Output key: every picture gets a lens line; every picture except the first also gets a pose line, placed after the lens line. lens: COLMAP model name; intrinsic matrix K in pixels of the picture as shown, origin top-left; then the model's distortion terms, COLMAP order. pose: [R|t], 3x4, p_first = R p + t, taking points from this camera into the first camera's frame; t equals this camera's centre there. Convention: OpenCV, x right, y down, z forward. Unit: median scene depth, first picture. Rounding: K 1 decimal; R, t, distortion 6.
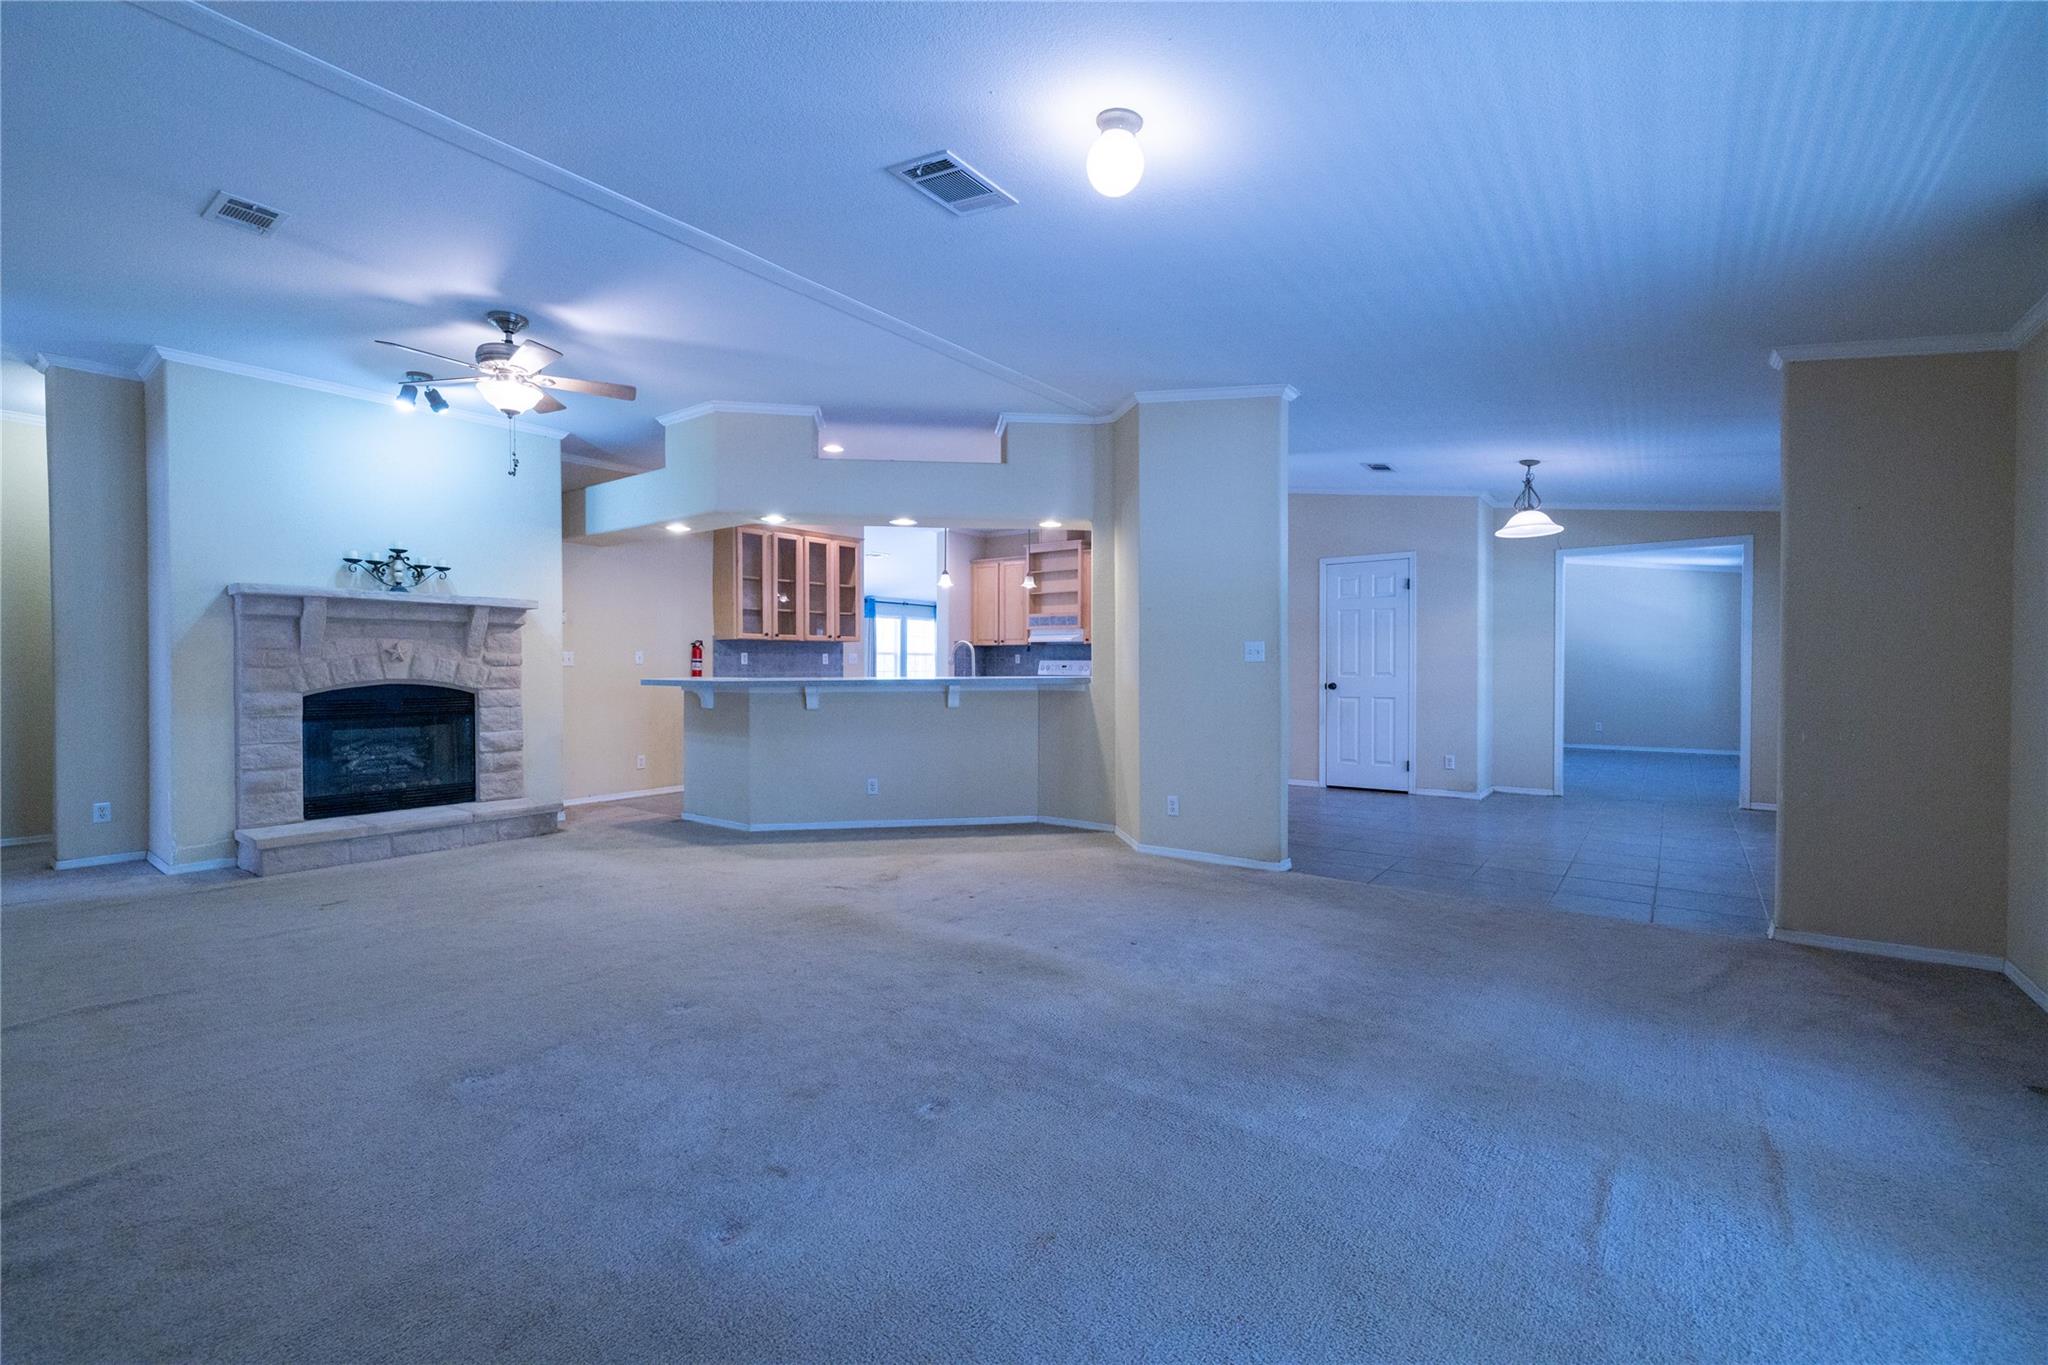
lens RADIAL K [[865.9, 0, 1021.5], [0, 865.9, 677.8], [0, 0, 1]] dist [0.007896, -0.003325]
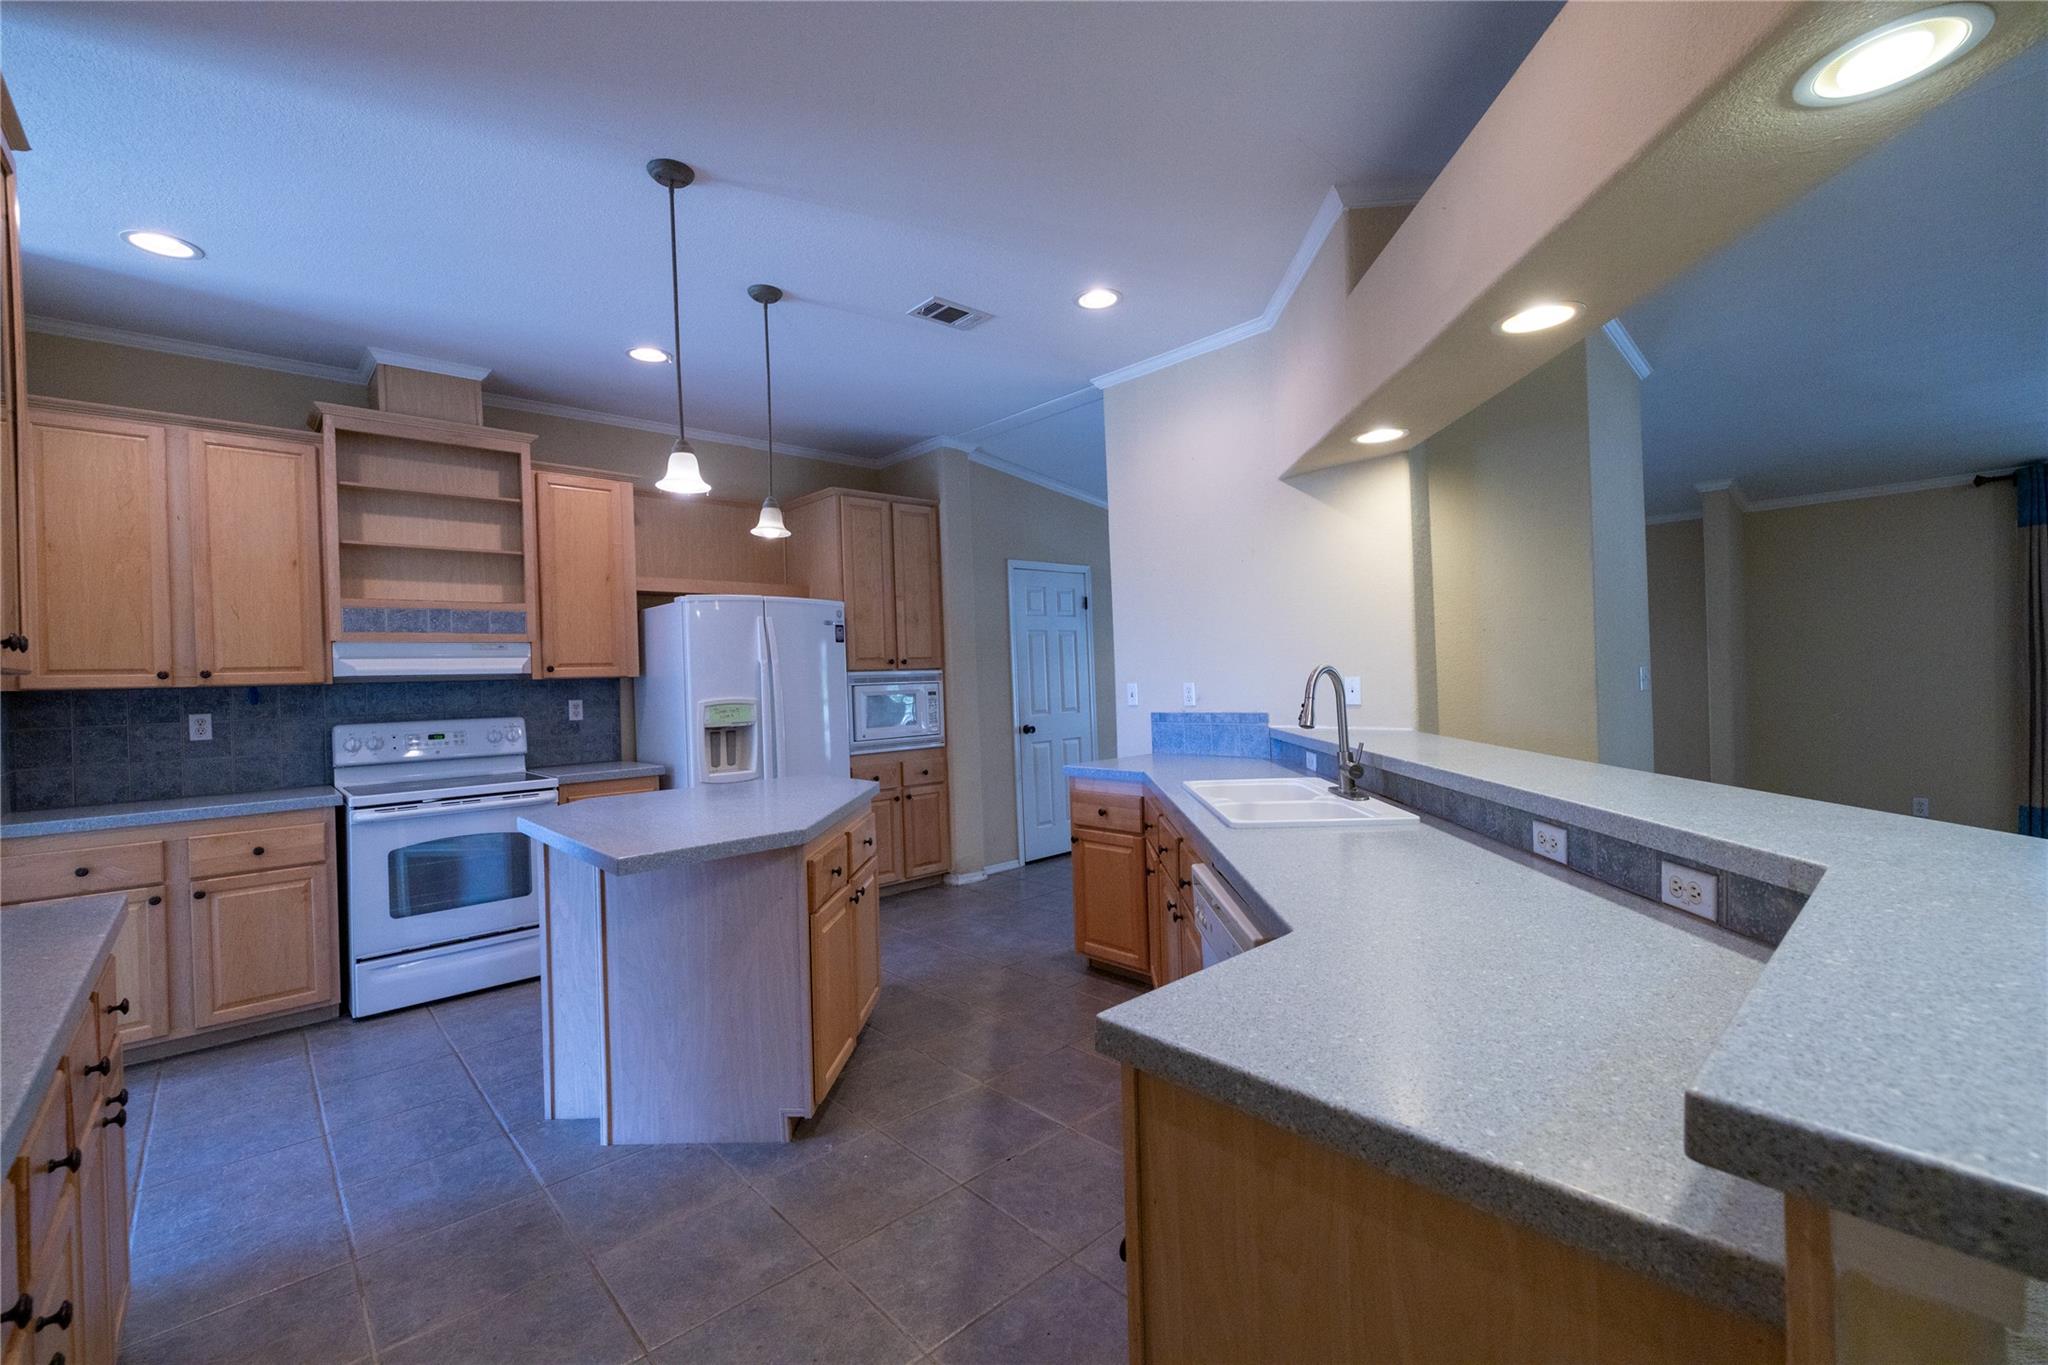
lens RADIAL K [[865.9, 0, 1024.7], [0, 865.9, 683.0], [0, 0, 1]] dist [0.007896, -0.003325]
pose [[0.181324, -0.012433, 0.983345, -0.524277], [0.049202, 0.998783, 0.003556, -0.045657], [-0.982192, 0.047737, 0.181715, 1.170765]]
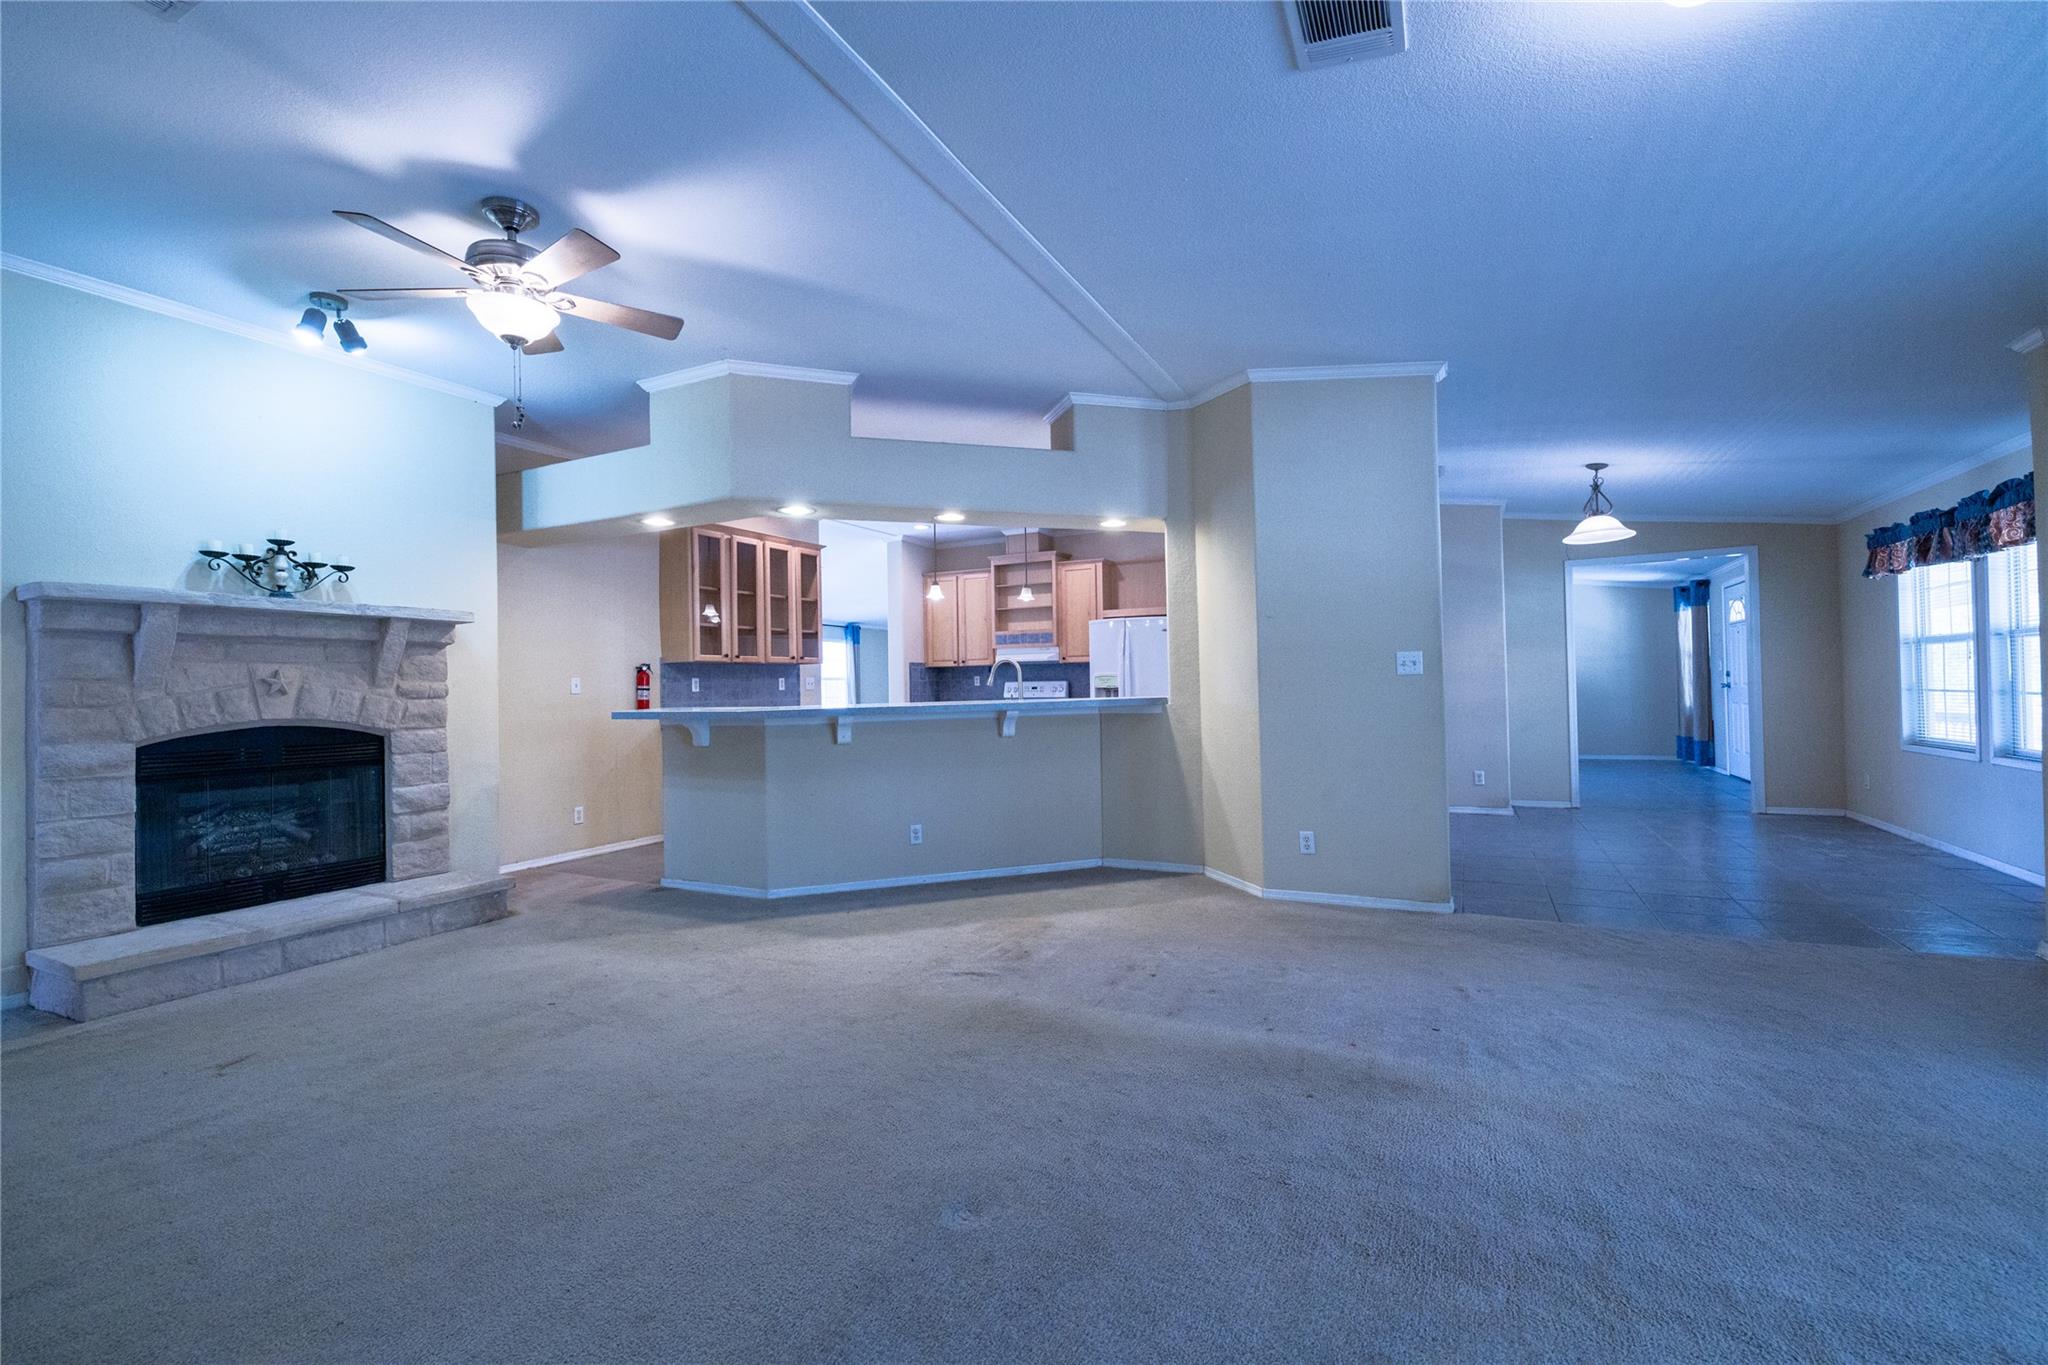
lens RADIAL K [[865.9, 0, 1023.3], [0, 865.9, 677.5], [0, 0, 1]] dist [0.007896, -0.003325]
pose [[0.983574, -0.016775, 0.179727, -0.227029], [0.021844, 0.999416, -0.026262, -0.000709], [-0.179181, 0.029757, 0.983366, 0.169082]]
